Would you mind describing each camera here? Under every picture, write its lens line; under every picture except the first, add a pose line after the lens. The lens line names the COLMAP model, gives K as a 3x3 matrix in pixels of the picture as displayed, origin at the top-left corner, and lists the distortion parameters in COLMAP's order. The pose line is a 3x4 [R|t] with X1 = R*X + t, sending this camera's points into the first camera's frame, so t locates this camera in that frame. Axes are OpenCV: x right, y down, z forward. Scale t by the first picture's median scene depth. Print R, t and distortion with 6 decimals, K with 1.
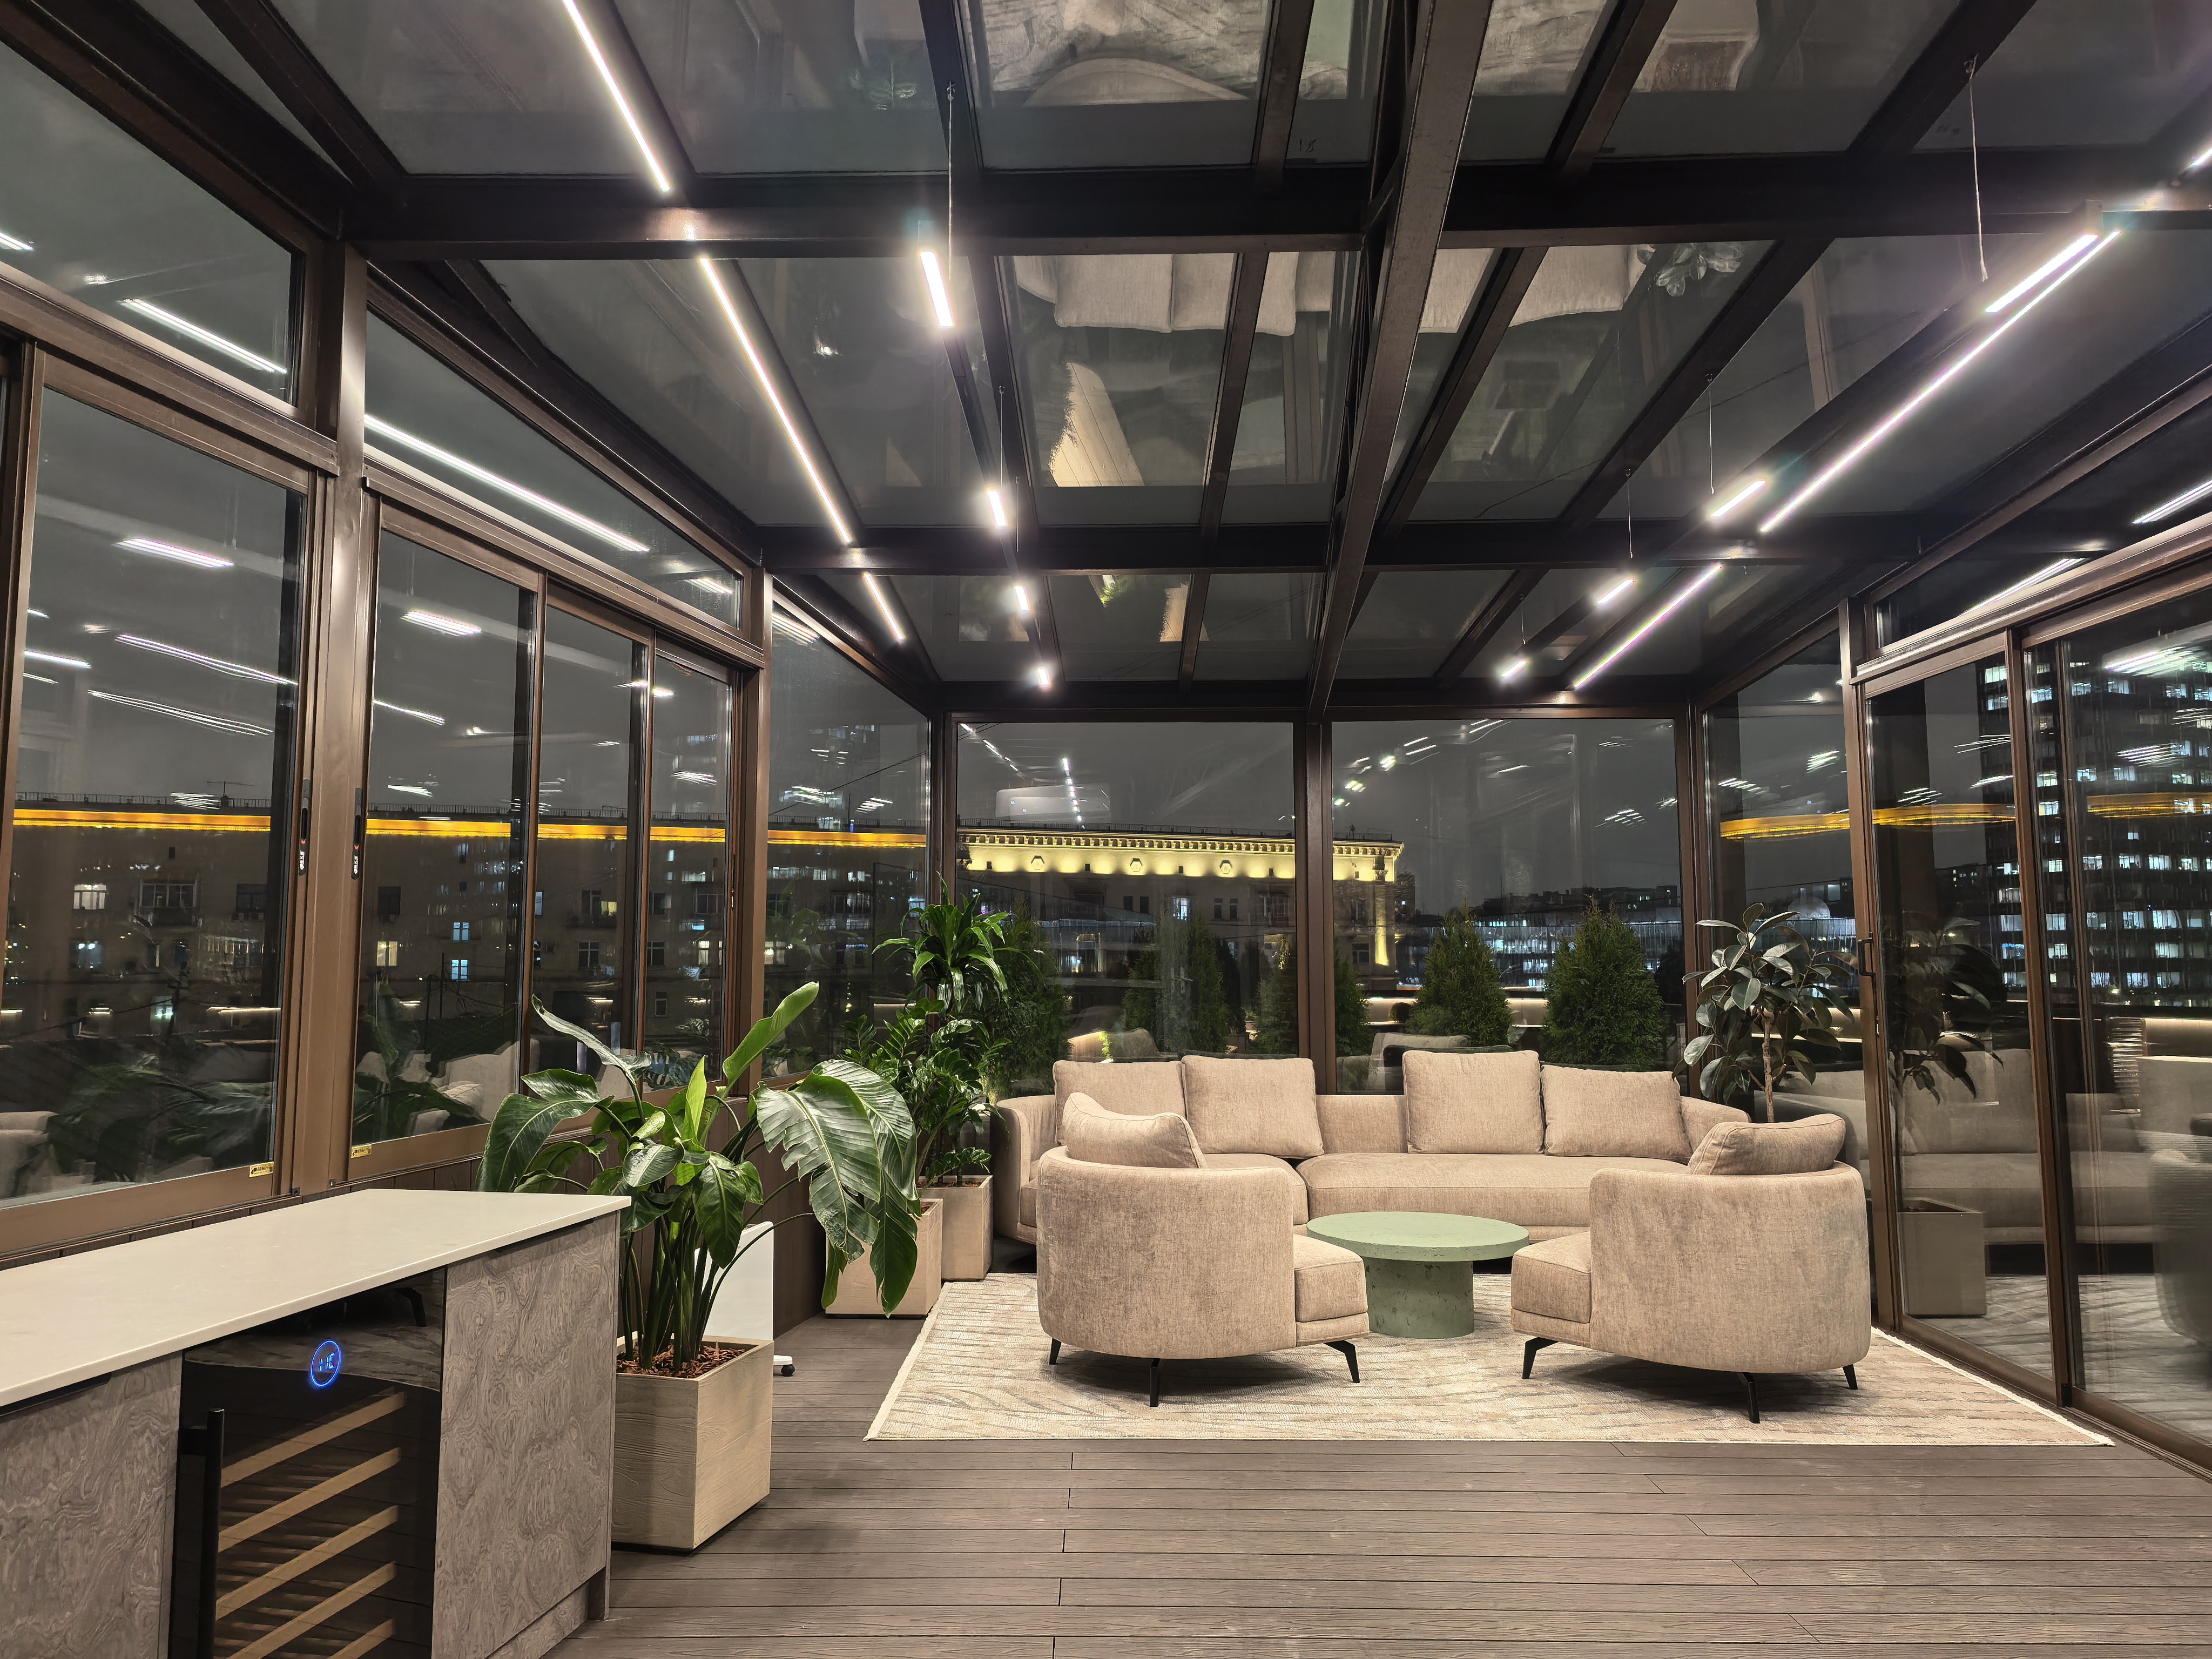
lens RADIAL K [[1585.9, 0, 1107.2], [0, 1585.9, 811.5], [0, 0, 1]] dist [0.024134, -0.010181]
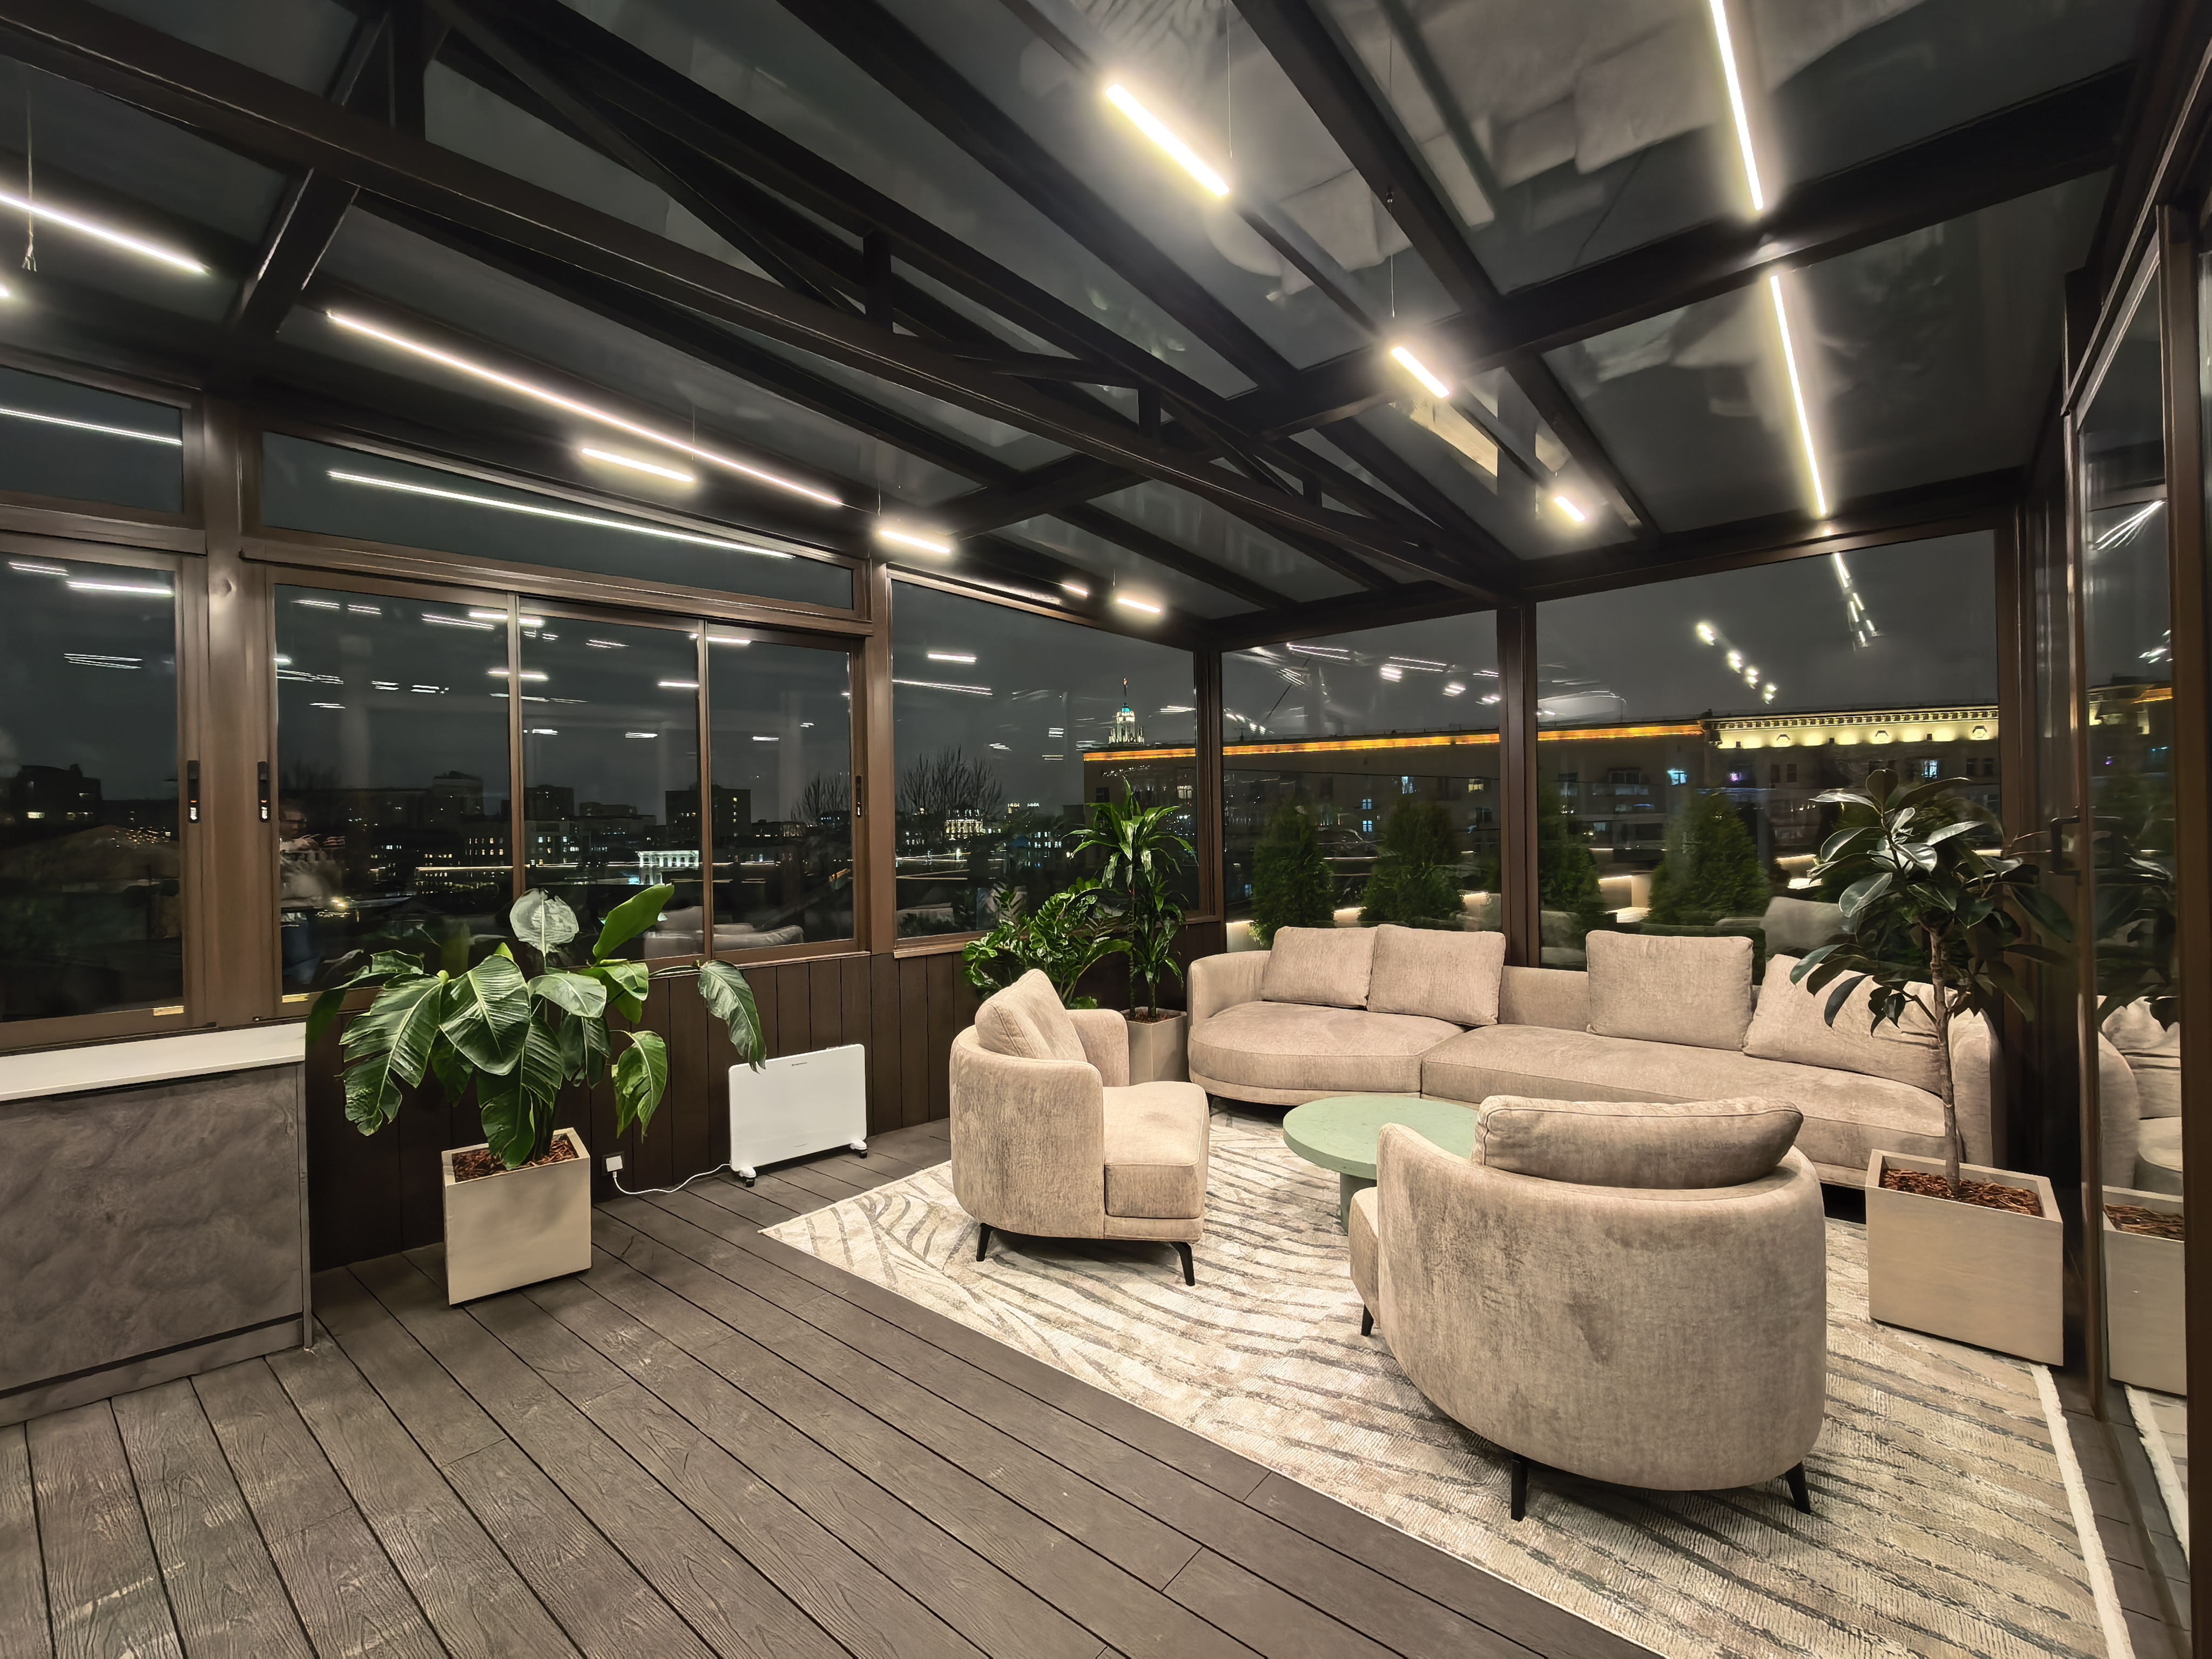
lens RADIAL K [[944.5, 0, 1102.8], [0, 944.5, 833.3], [0, 0, 1]] dist [-0.000502, 0.000020]
pose [[0.771350, -0.013194, -0.636274, 0.482165], [0.081856, 0.993538, 0.078631, 0.029470], [0.631125, -0.112734, 0.767445, 0.537171]]
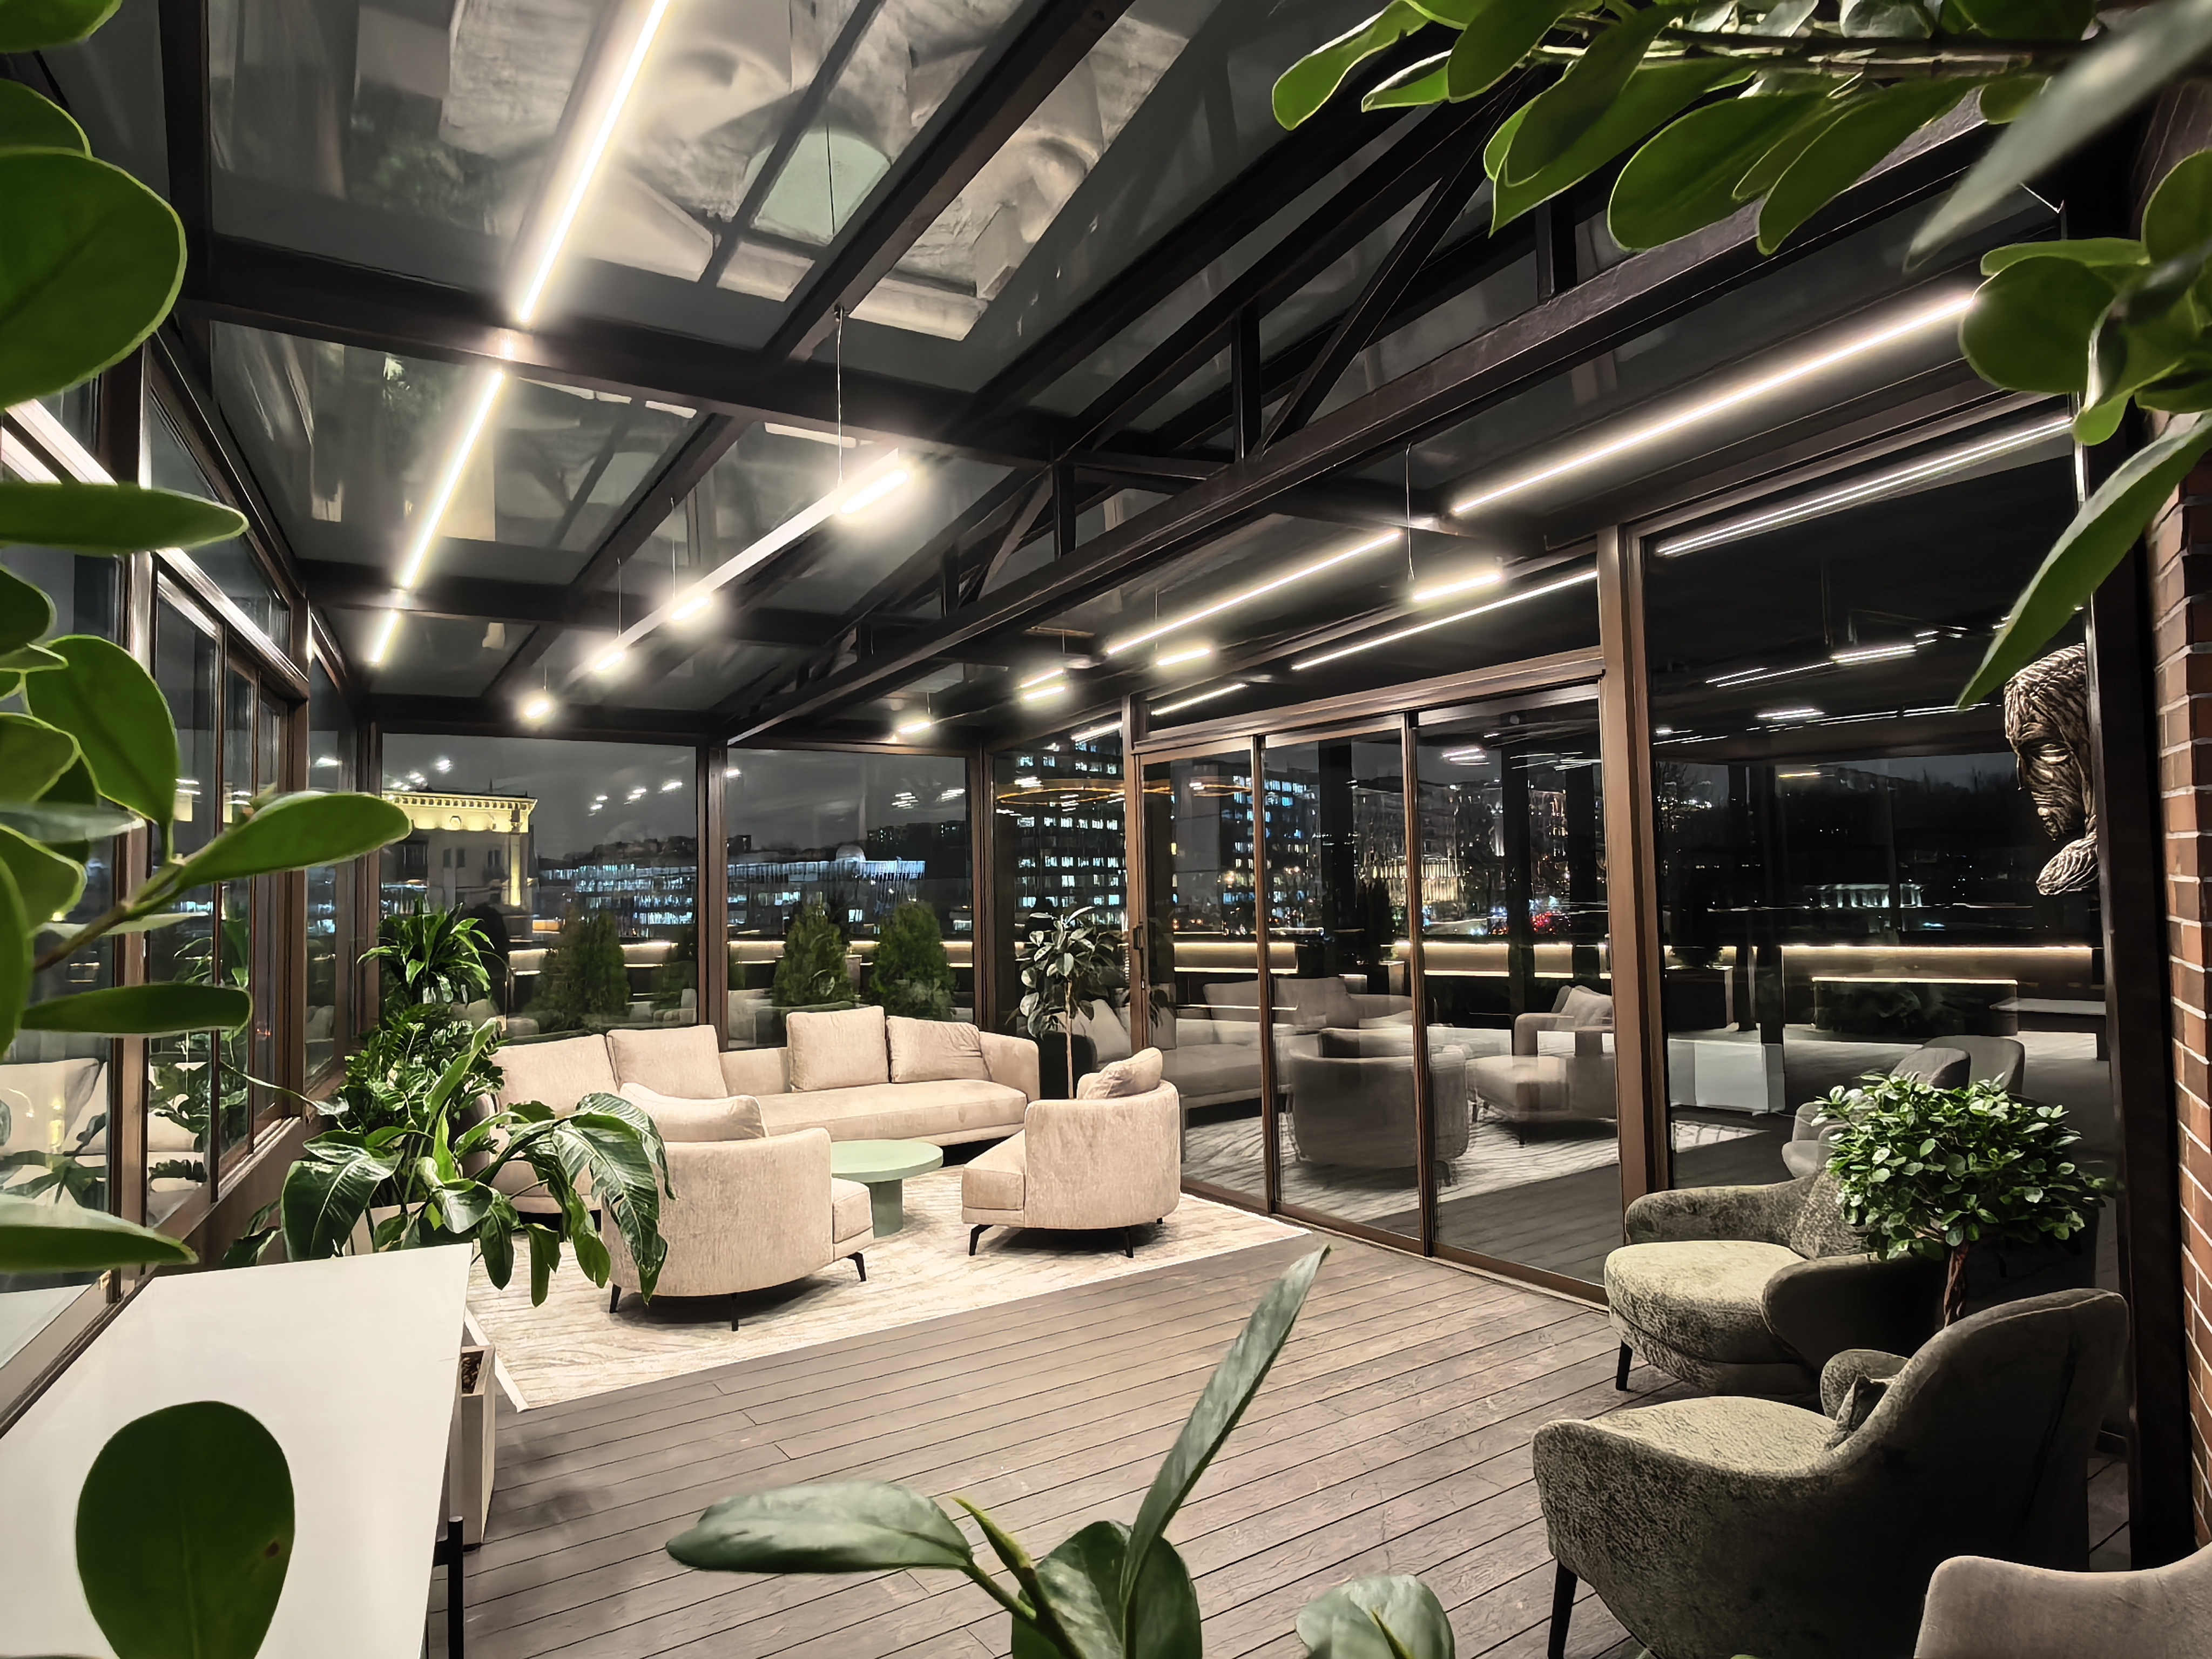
lens RADIAL K [[1295.6, 0, 1100.5], [0, 1295.6, 836.5], [0, 0, 1]] dist [-0.001598, -0.002193]
pose [[0.820905, 0.009775, 0.570981, -0.293606], [-0.037325, 0.998634, 0.036566, -0.055201], [-0.569843, -0.051329, 0.820149, 0.024433]]
